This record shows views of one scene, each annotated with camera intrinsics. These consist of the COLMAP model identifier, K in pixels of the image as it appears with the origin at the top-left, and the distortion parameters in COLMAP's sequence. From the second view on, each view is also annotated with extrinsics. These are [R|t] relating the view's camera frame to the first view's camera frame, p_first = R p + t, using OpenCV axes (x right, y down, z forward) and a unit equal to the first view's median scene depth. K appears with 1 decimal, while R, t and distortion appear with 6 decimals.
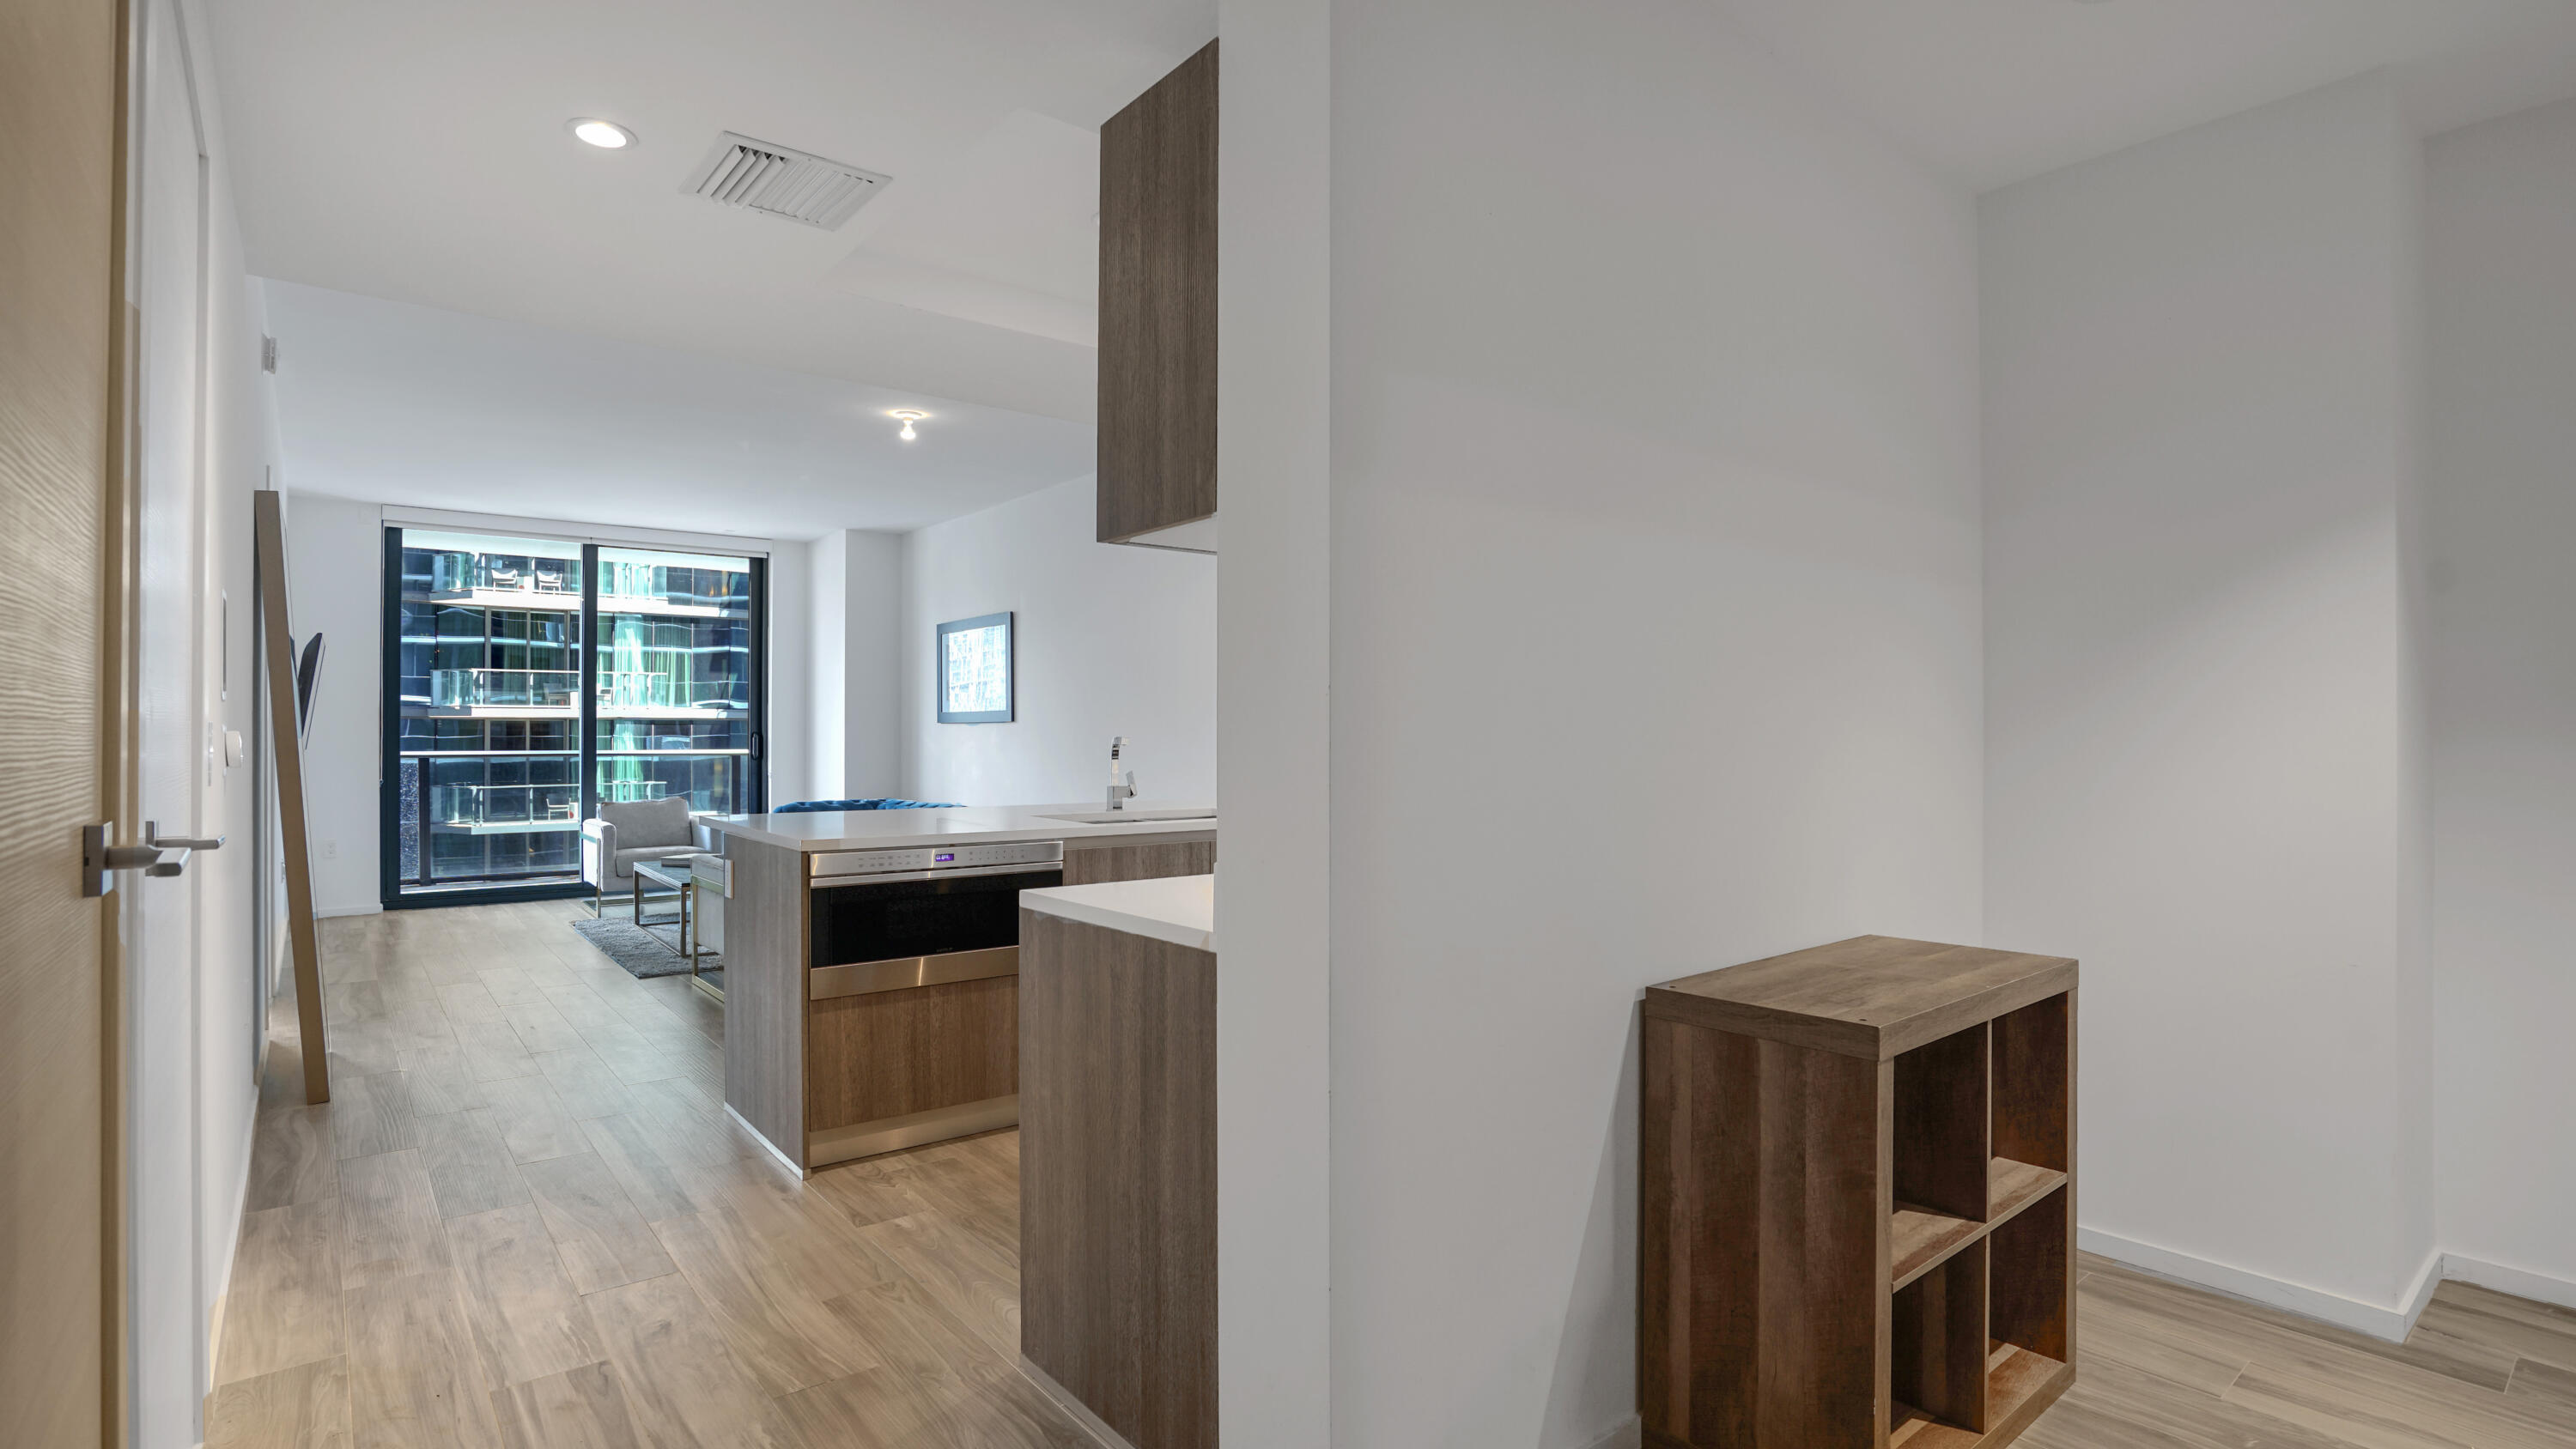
lens RADIAL K [[1227.8, 0, 1294.4], [0, 1227.8, 738.7], [0, 0, 1]] dist [-0.047194, 0.005962]
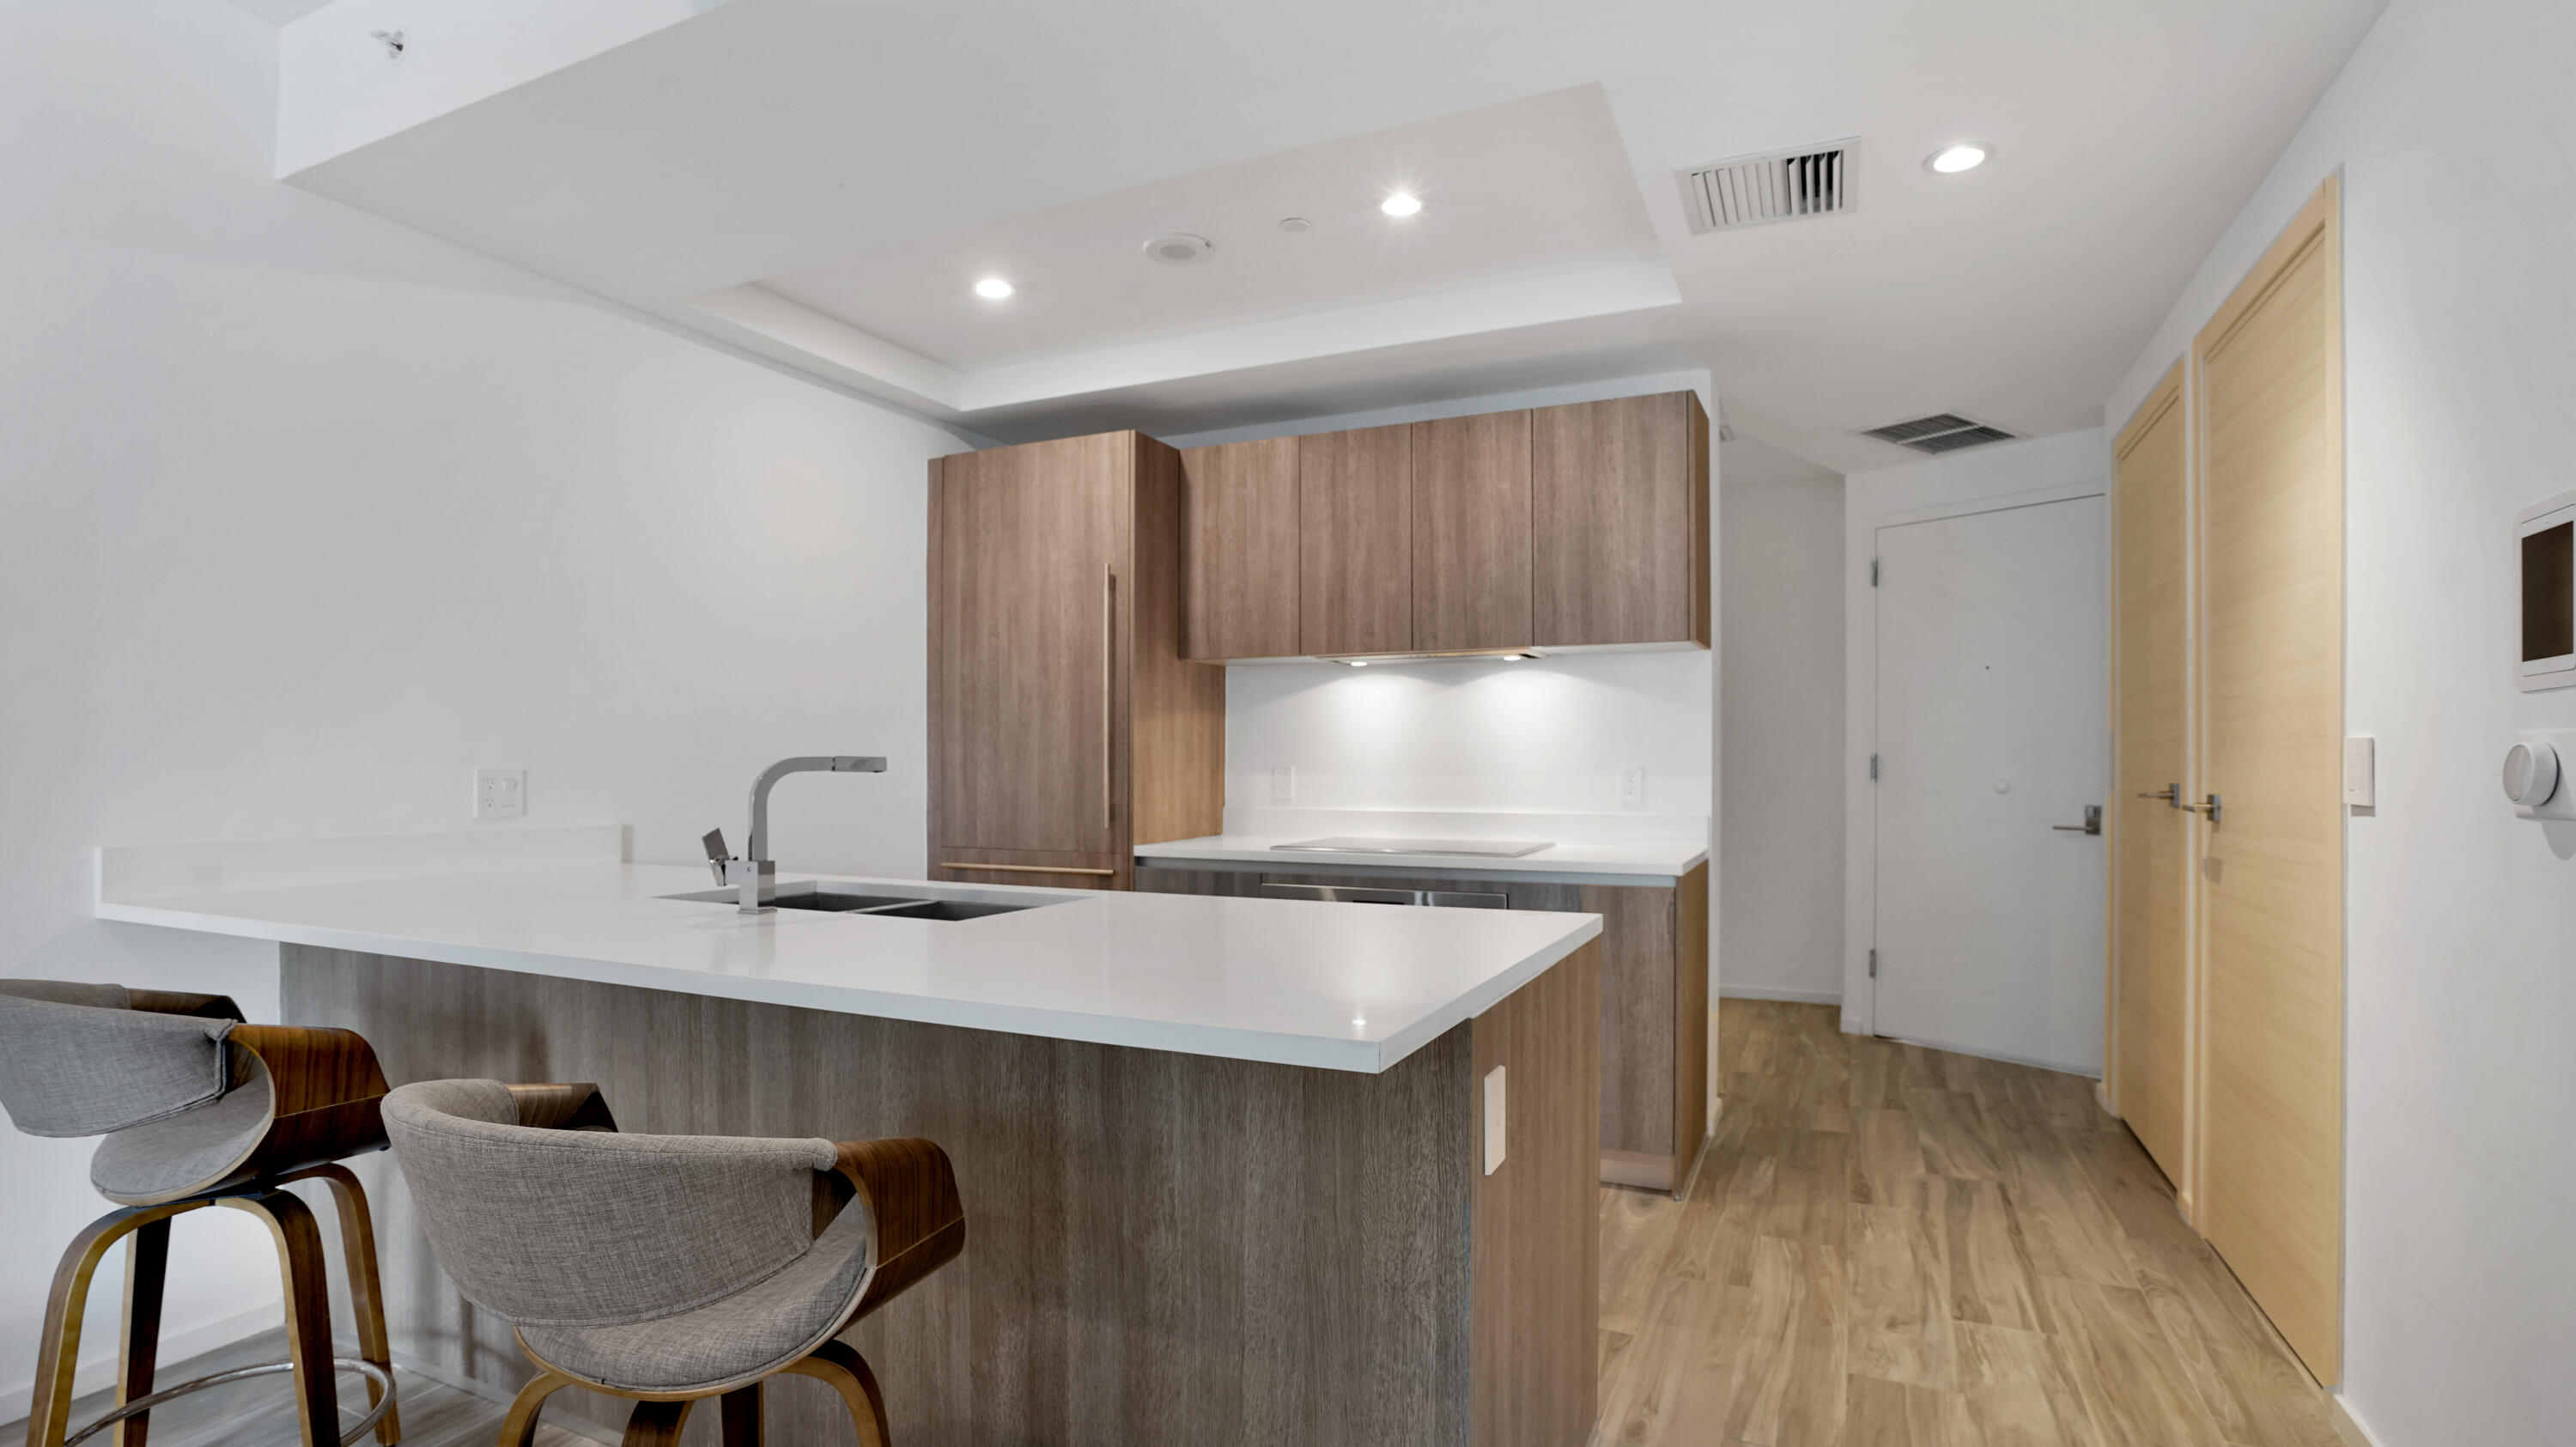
lens RADIAL K [[1228.1, 0, 1280.5], [0, 1228.1, 760.6], [0, 0, 1]] dist [-0.047194, 0.005962]
pose [[-0.430669, -0.000429, 0.902510, -0.403814], [0.002619, 0.999995, 0.001725, 0.000808], [-0.902506, 0.003106, -0.430666, 0.629916]]
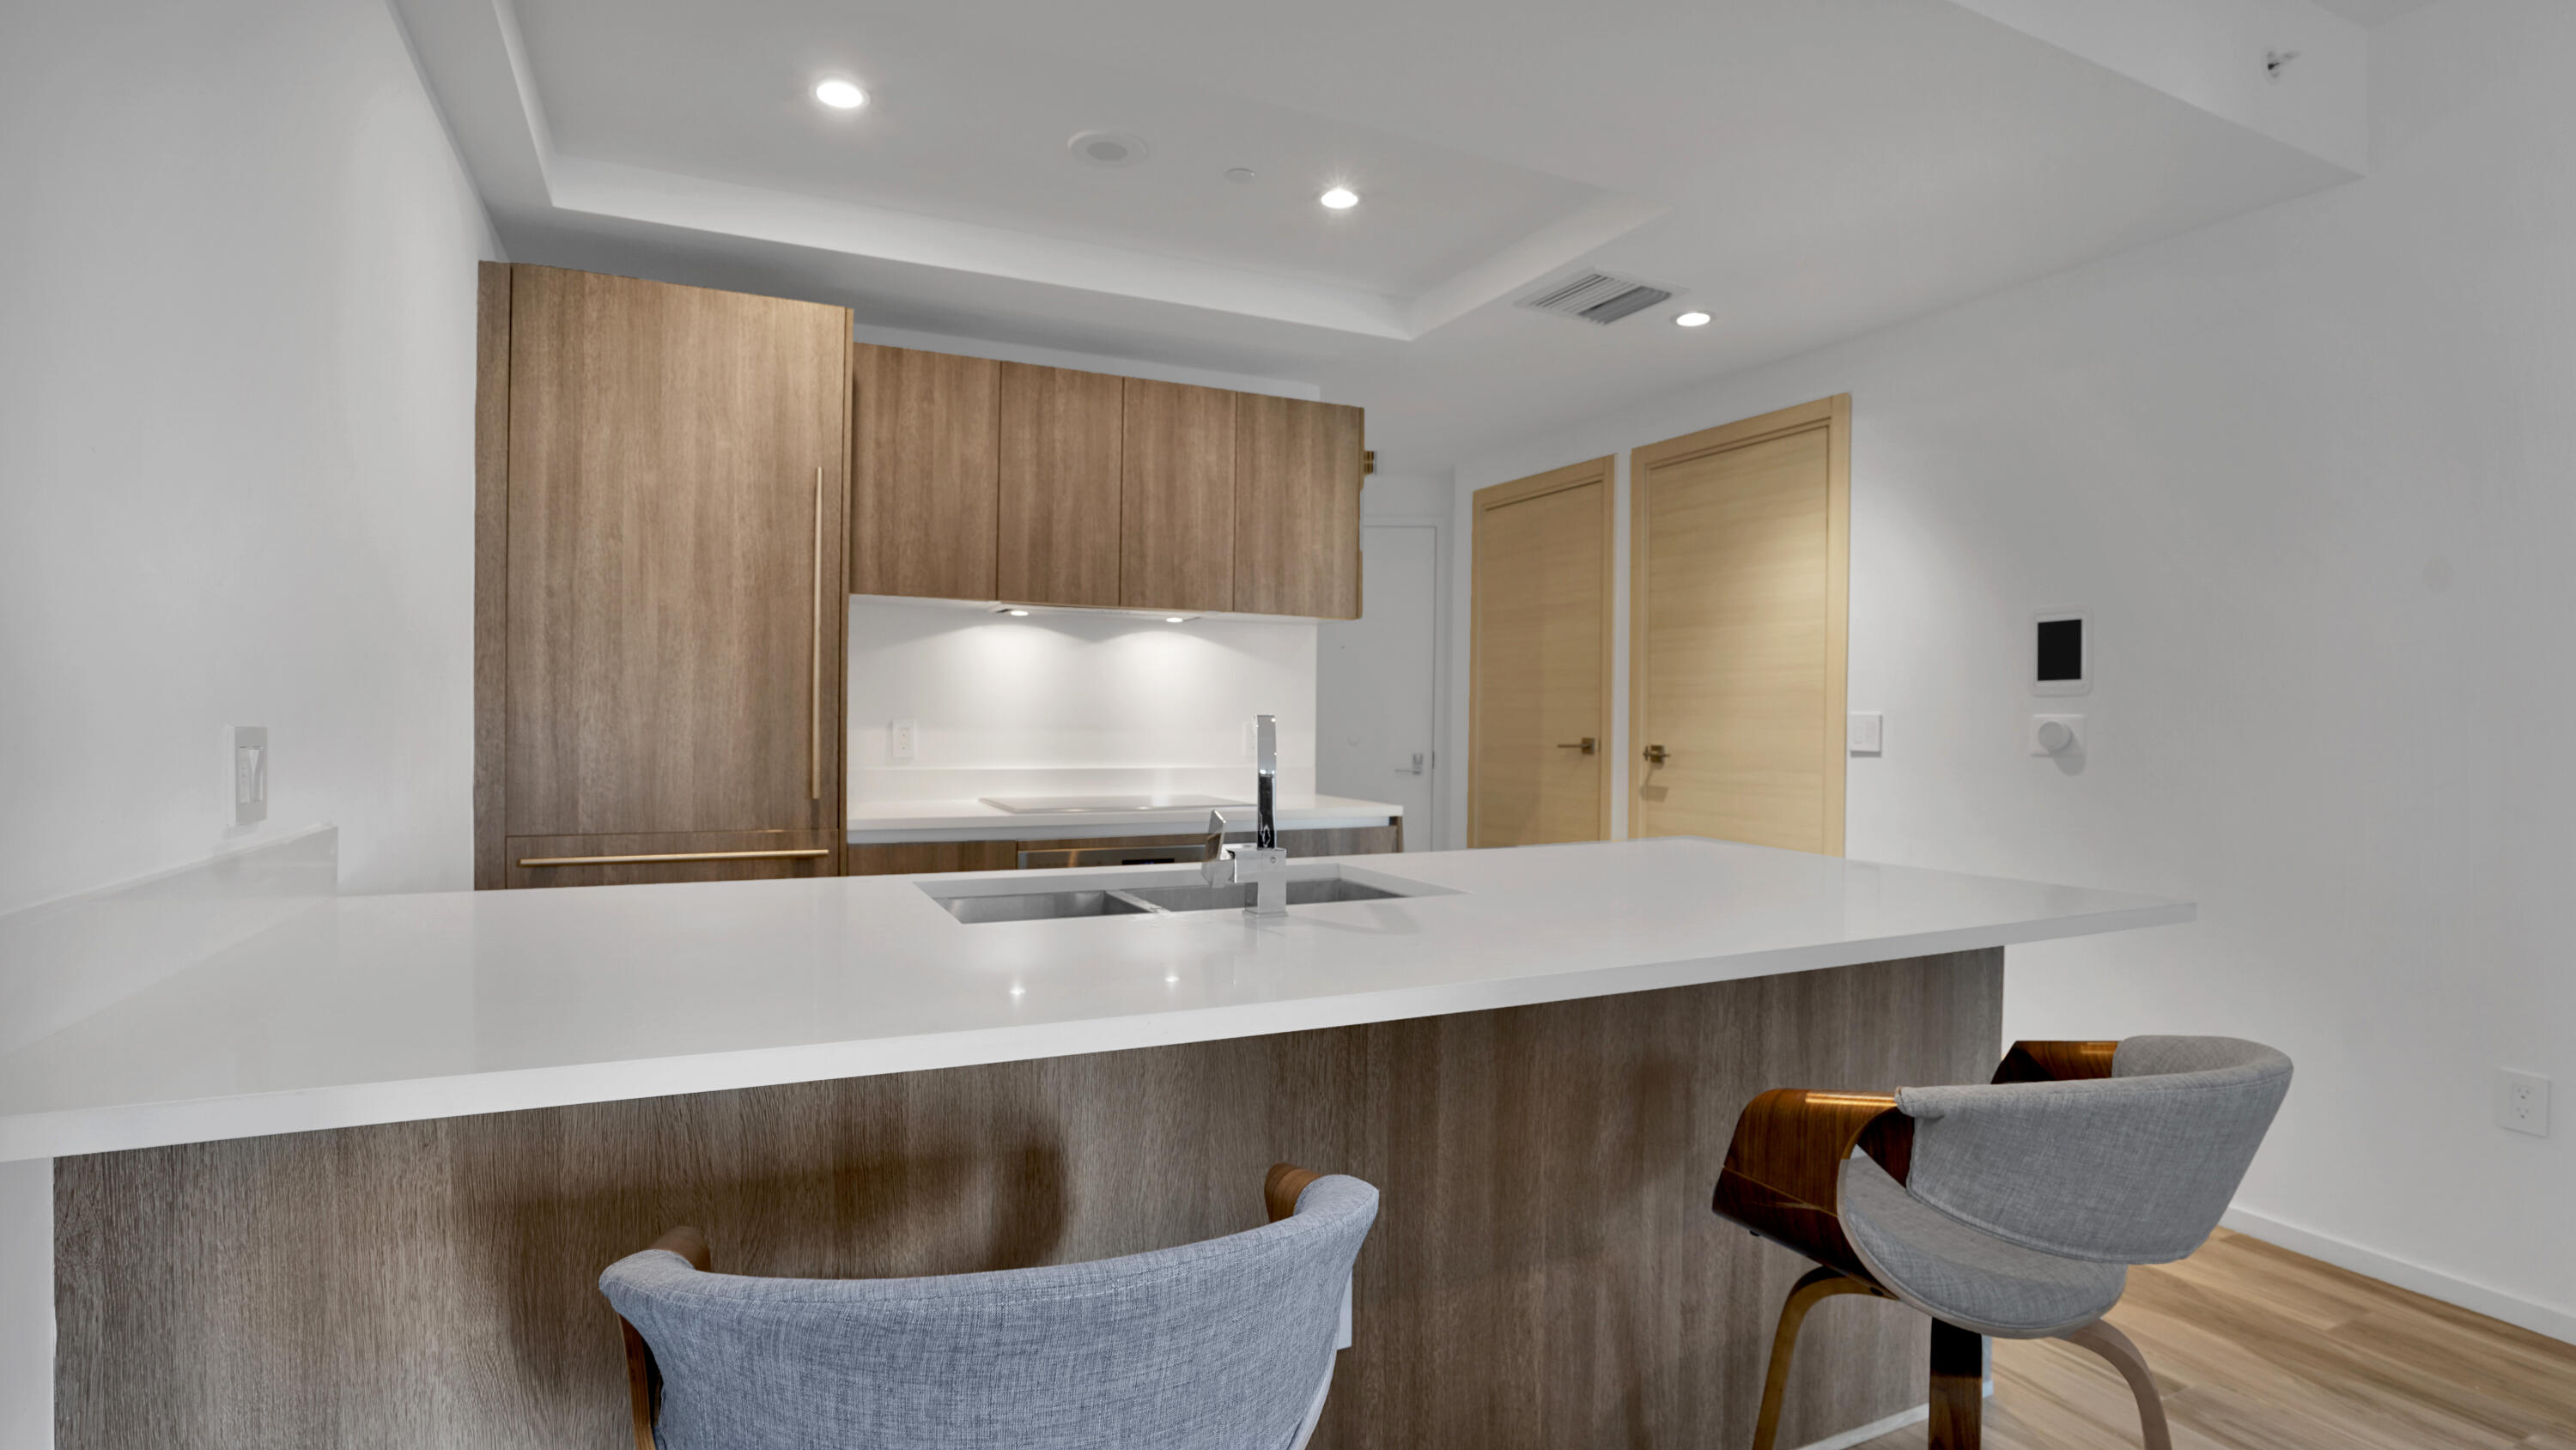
lens RADIAL K [[1227.9, 0, 1264.4], [0, 1227.9, 714.6], [0, 0, 1]] dist [-0.047194, 0.005962]
pose [[-0.968787, -0.011523, 0.247625, -0.144572], [-0.011514, 0.999933, 0.001485, -0.000709], [-0.247625, -0.001412, -0.968855, 0.840813]]
